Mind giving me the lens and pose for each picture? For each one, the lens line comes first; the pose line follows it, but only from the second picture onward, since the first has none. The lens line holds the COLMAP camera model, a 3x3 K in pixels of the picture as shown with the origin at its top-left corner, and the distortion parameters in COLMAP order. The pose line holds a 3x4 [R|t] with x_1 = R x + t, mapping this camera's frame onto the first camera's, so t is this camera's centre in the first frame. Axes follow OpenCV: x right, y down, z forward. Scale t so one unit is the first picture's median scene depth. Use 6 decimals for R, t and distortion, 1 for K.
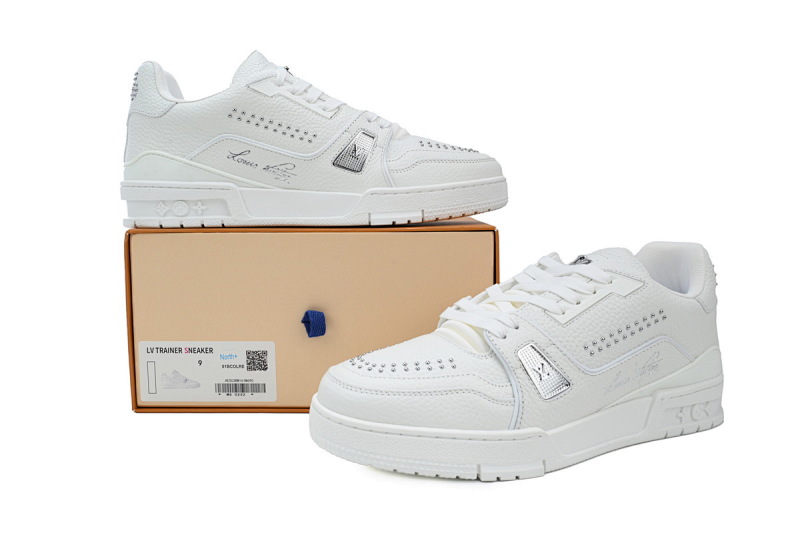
lens RADIAL K [[691.4, 0, 401.6], [0, 691.4, 267.0], [0, 0, 1]] dist [-0.003652, -0.013970]
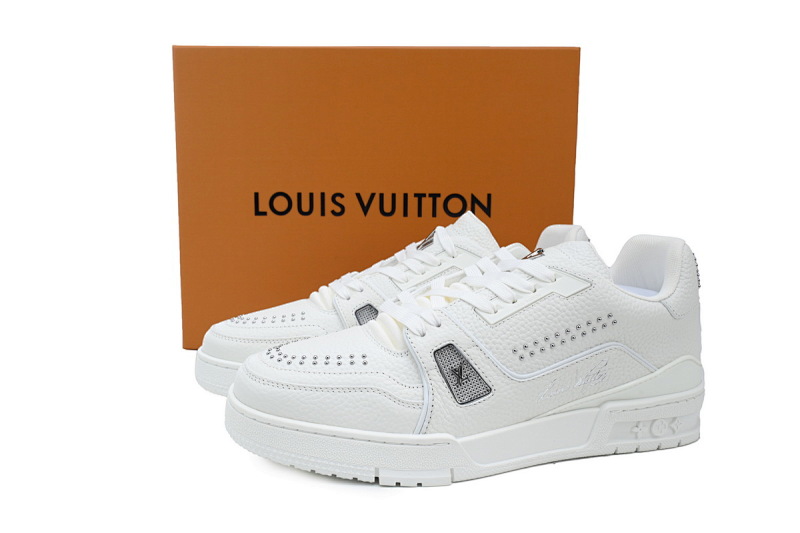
lens RADIAL K [[691.4, 0, 373.2], [0, 691.4, 272.7], [0, 0, 1]] dist [-0.003652, -0.013970]
pose [[0.983651, 0.040886, -0.175385, 0.242774], [-0.032675, 0.998242, 0.049449, -0.027144], [0.177099, -0.042910, 0.983257, 0.068358]]
